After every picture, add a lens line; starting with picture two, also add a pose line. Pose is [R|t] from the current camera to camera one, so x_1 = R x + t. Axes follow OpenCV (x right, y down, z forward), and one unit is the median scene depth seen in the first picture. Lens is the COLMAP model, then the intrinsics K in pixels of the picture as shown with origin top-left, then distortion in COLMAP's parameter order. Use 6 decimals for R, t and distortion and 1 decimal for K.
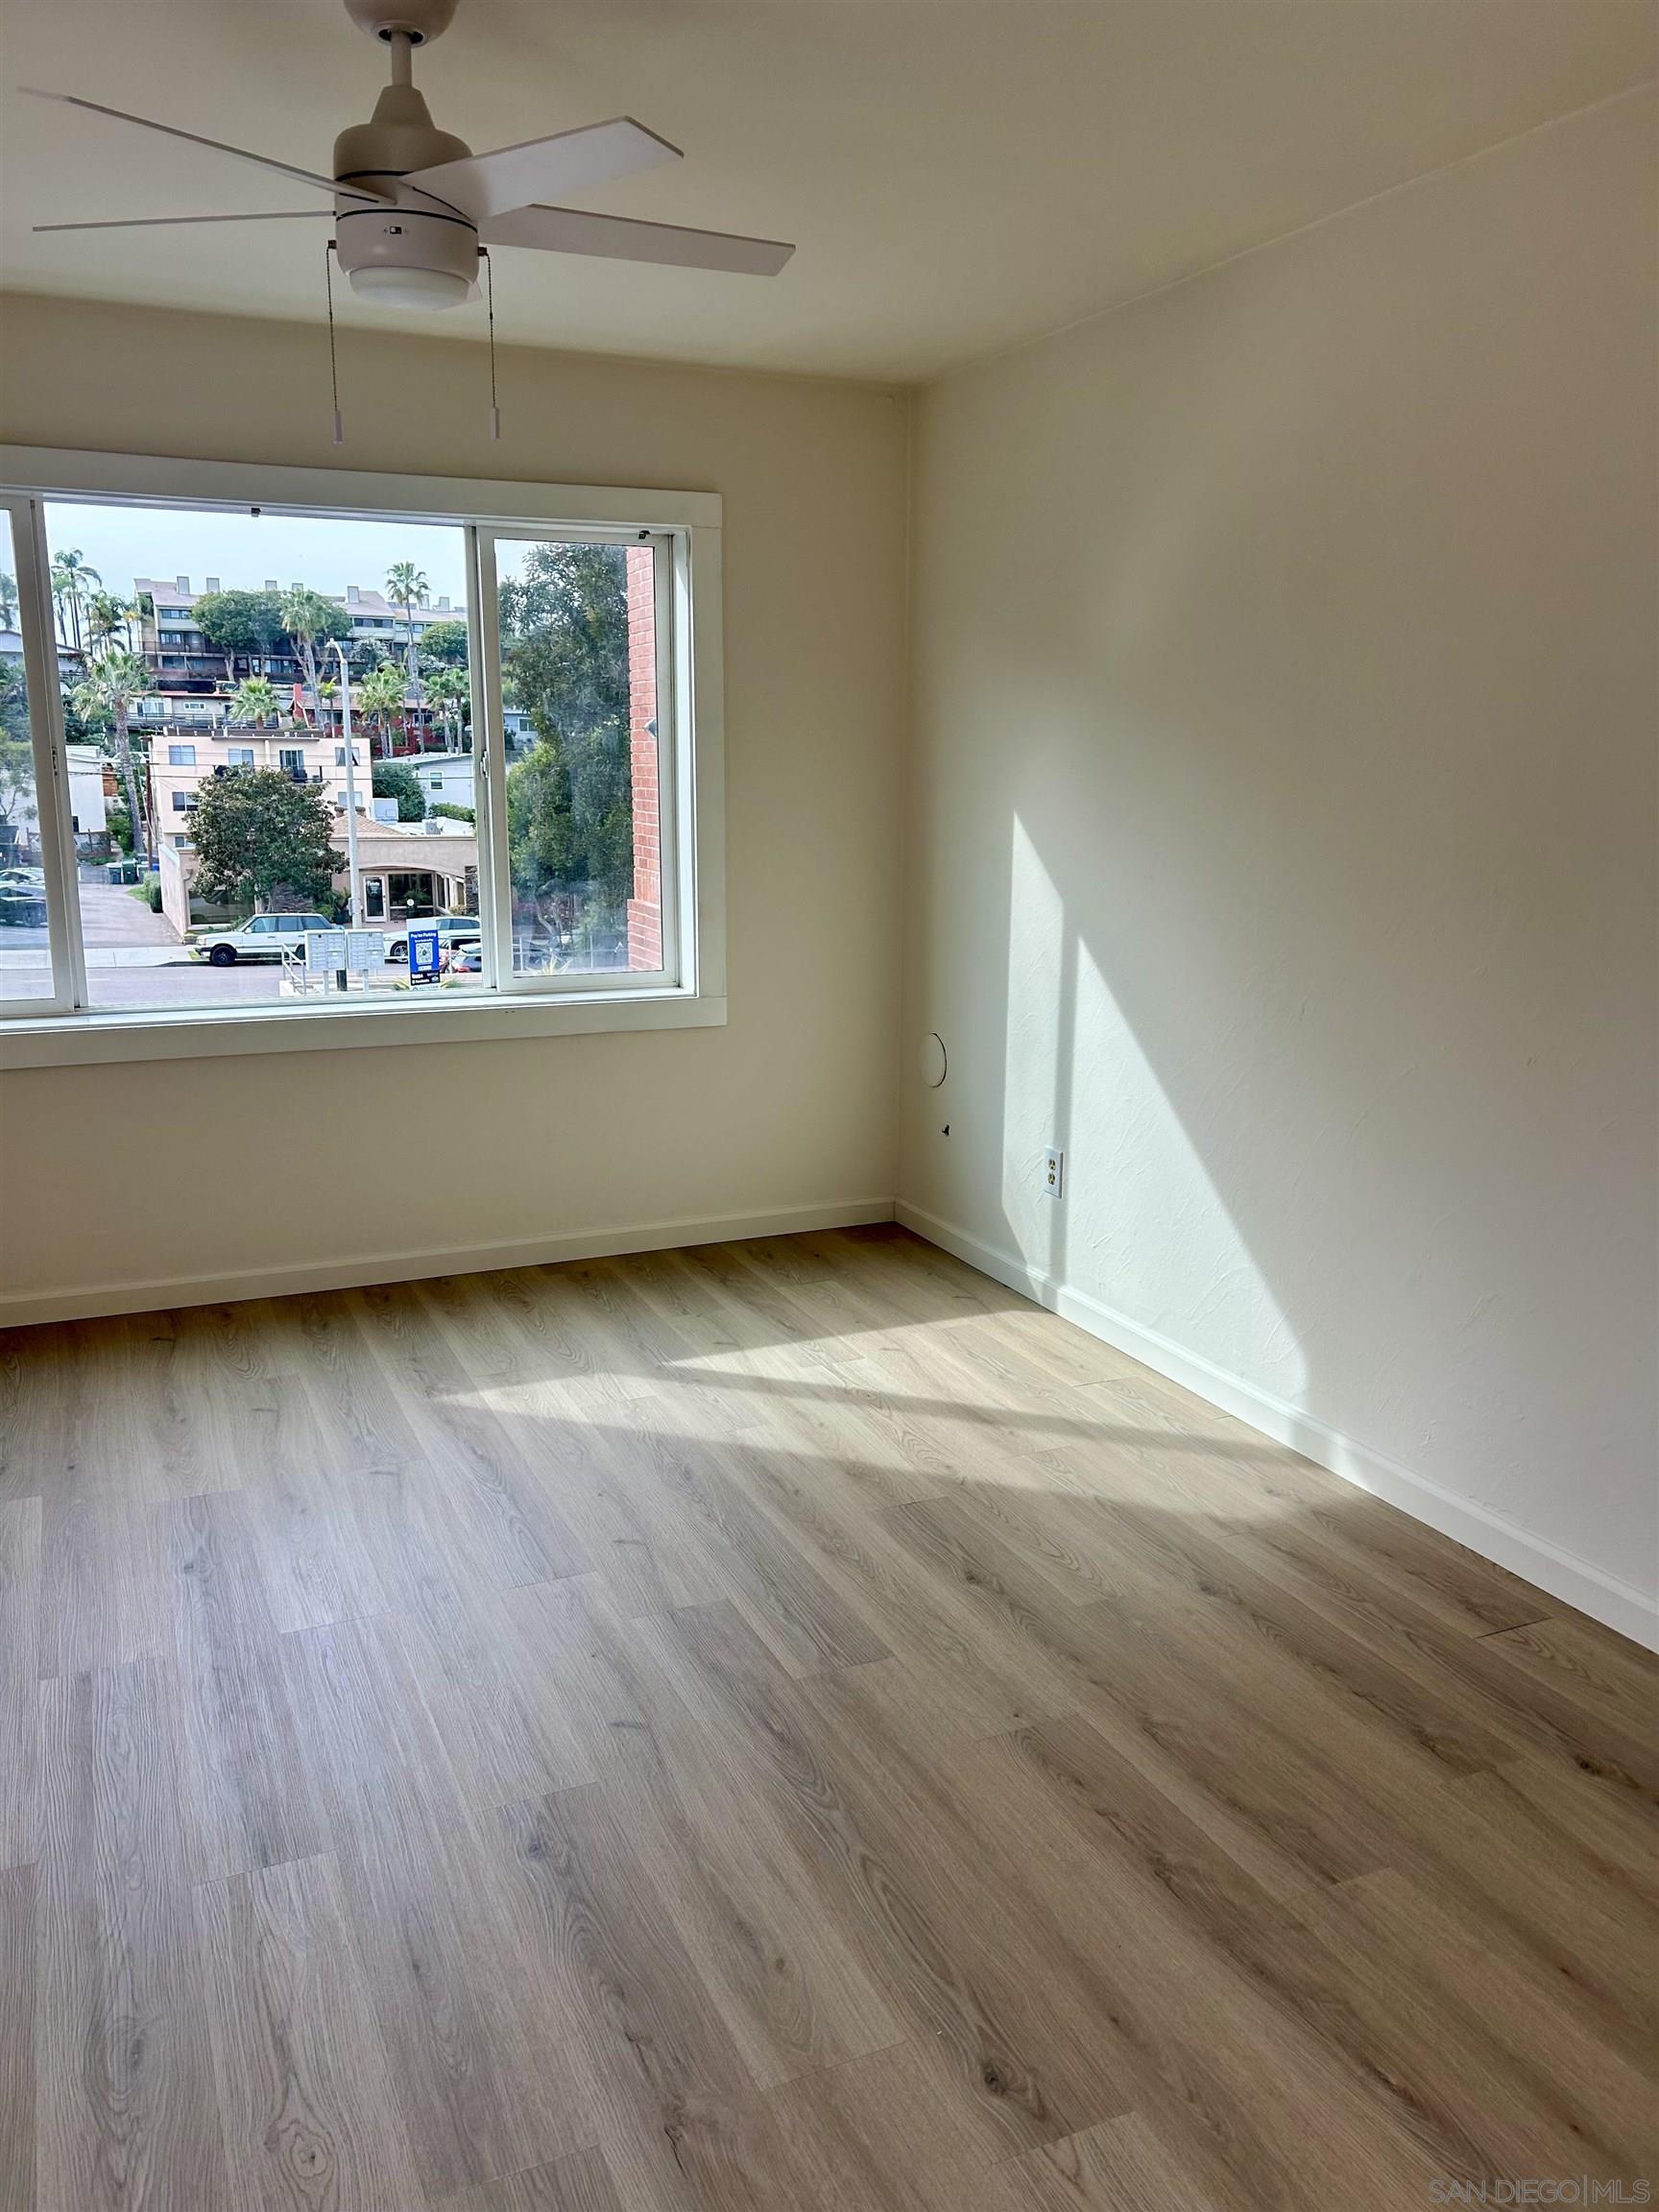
lens RADIAL K [[1650.0, 0, 829.5], [0, 1650.0, 1106.0], [0, 0, 1]] dist [0.002105, -0.004106]
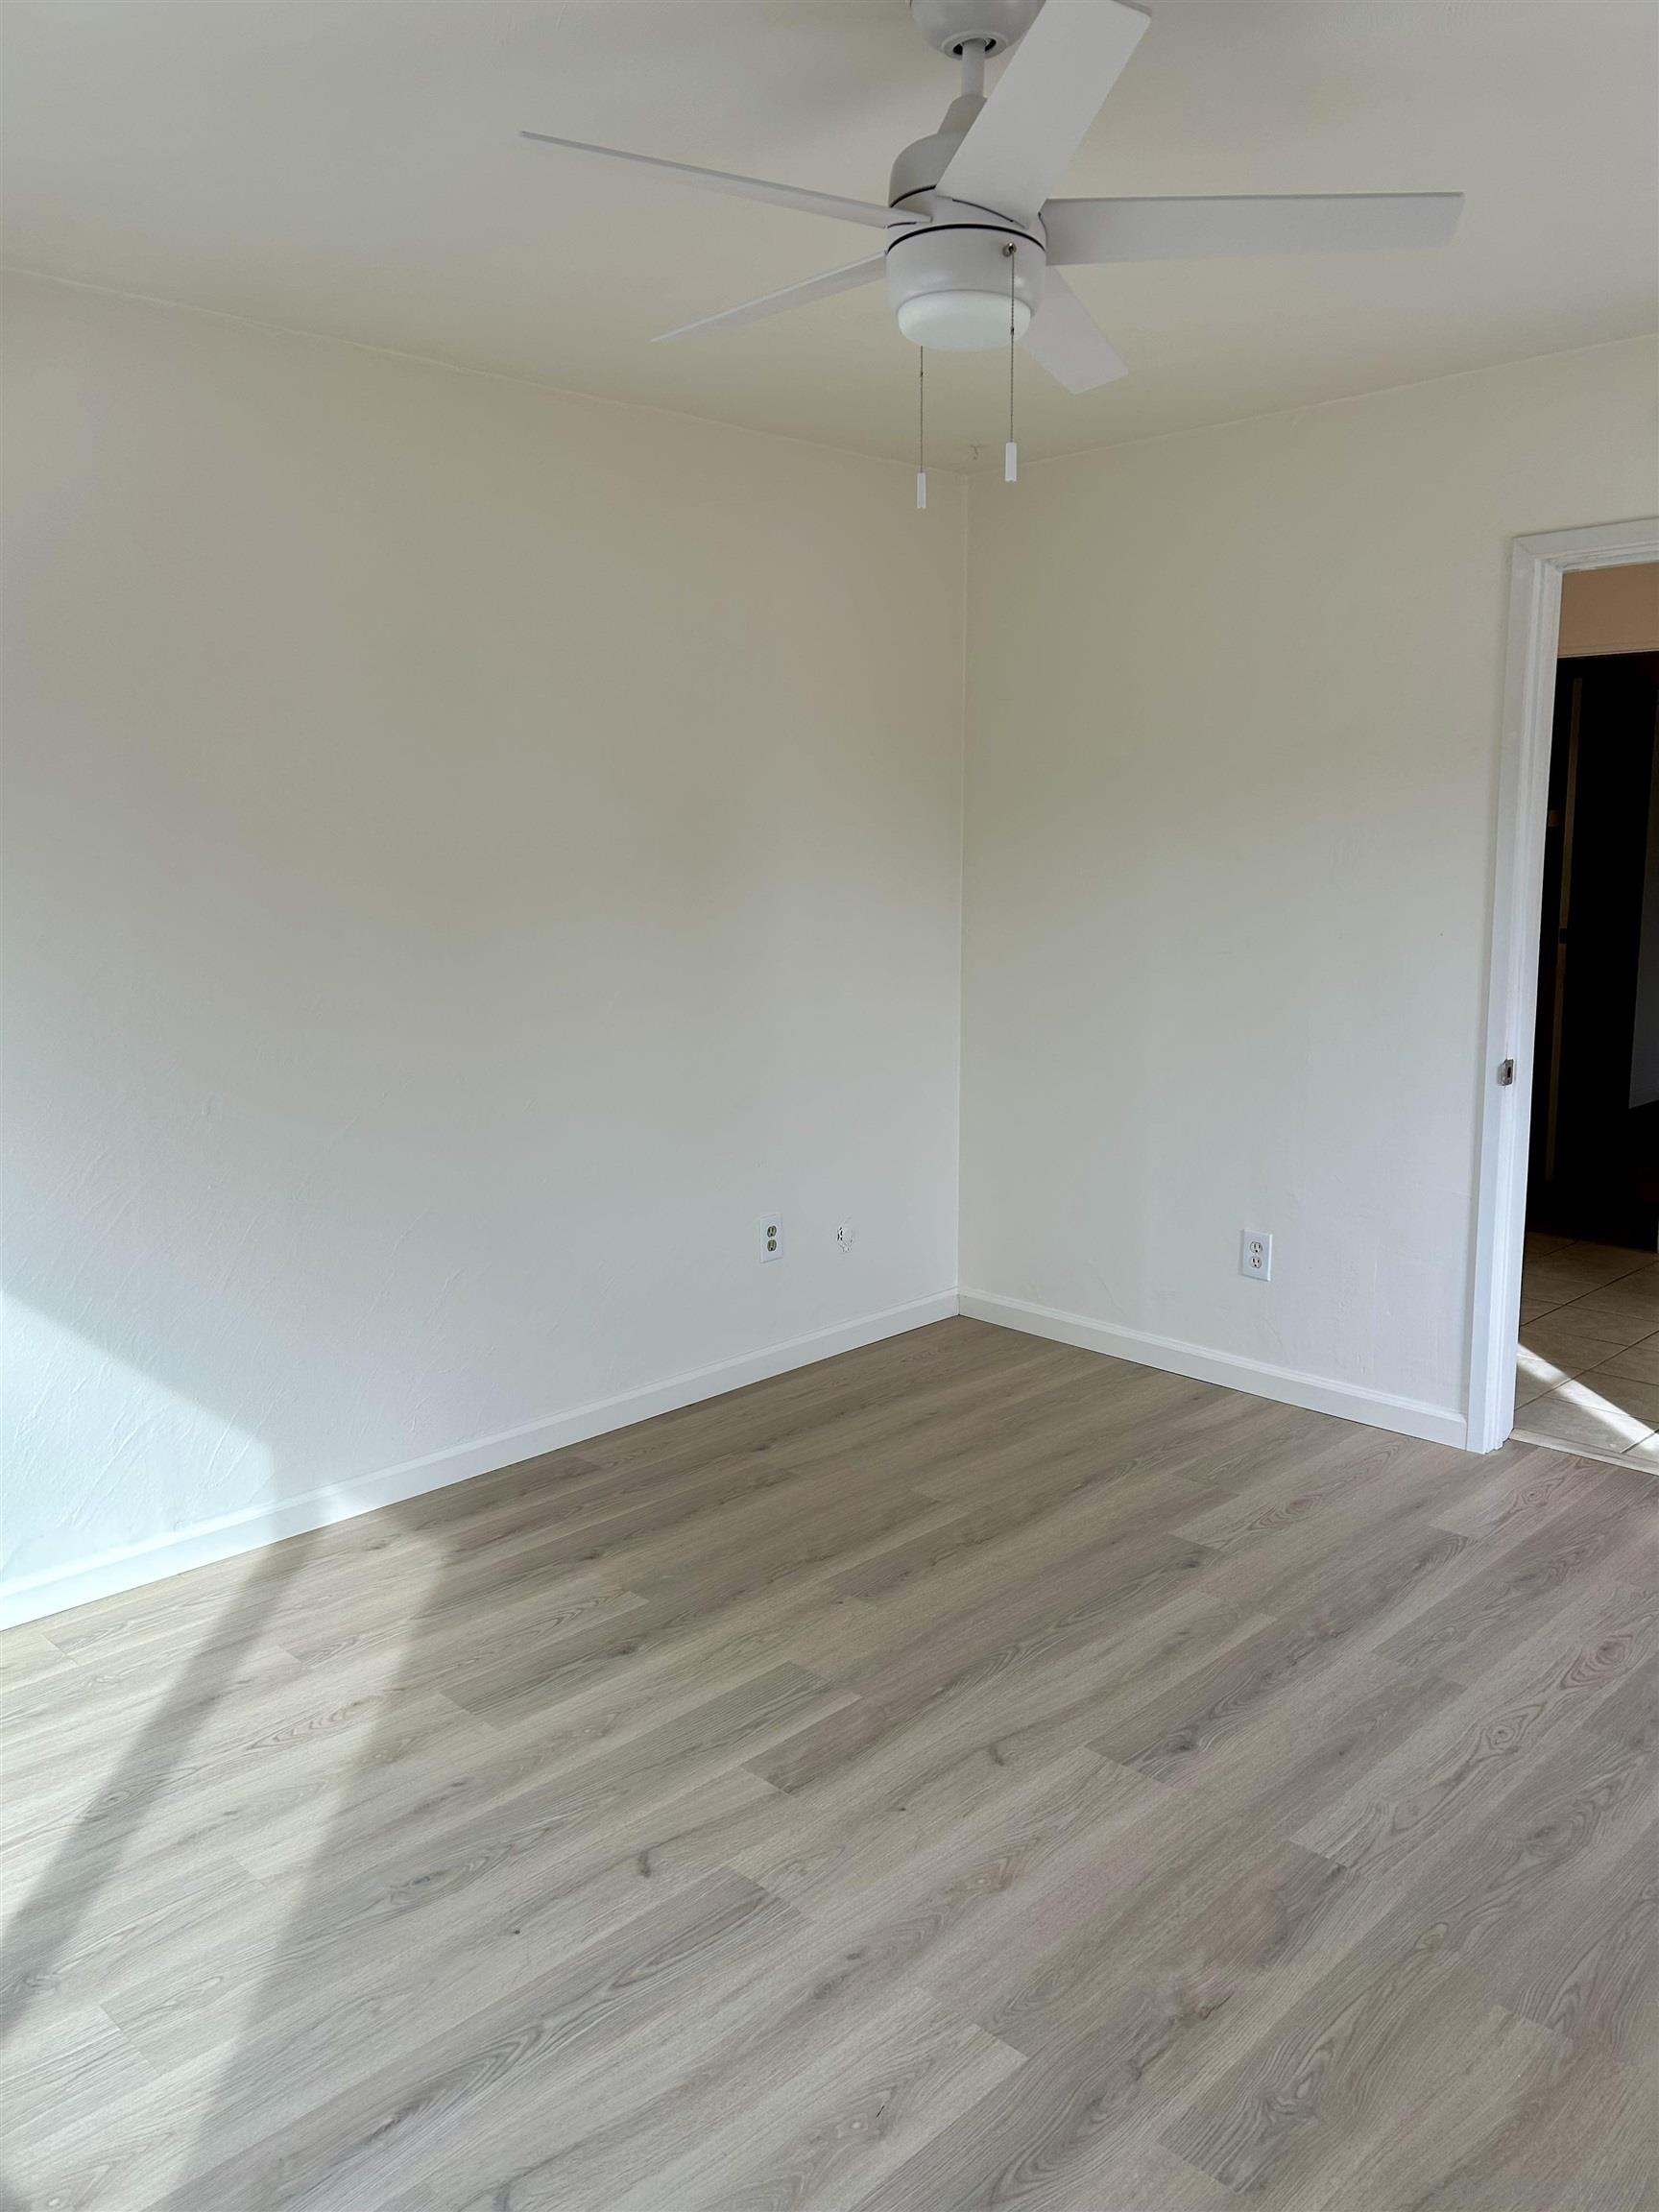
lens RADIAL K [[1650.0, 0, 829.5], [0, 1650.0, 1106.0], [0, 0, 1]] dist [0.002105, -0.004106]
pose [[-0.346855, -0.157732, 0.924561, -0.746854], [0.209012, 0.947970, 0.240138, -0.218790], [-0.914334, 0.276537, -0.295840, 0.975724]]
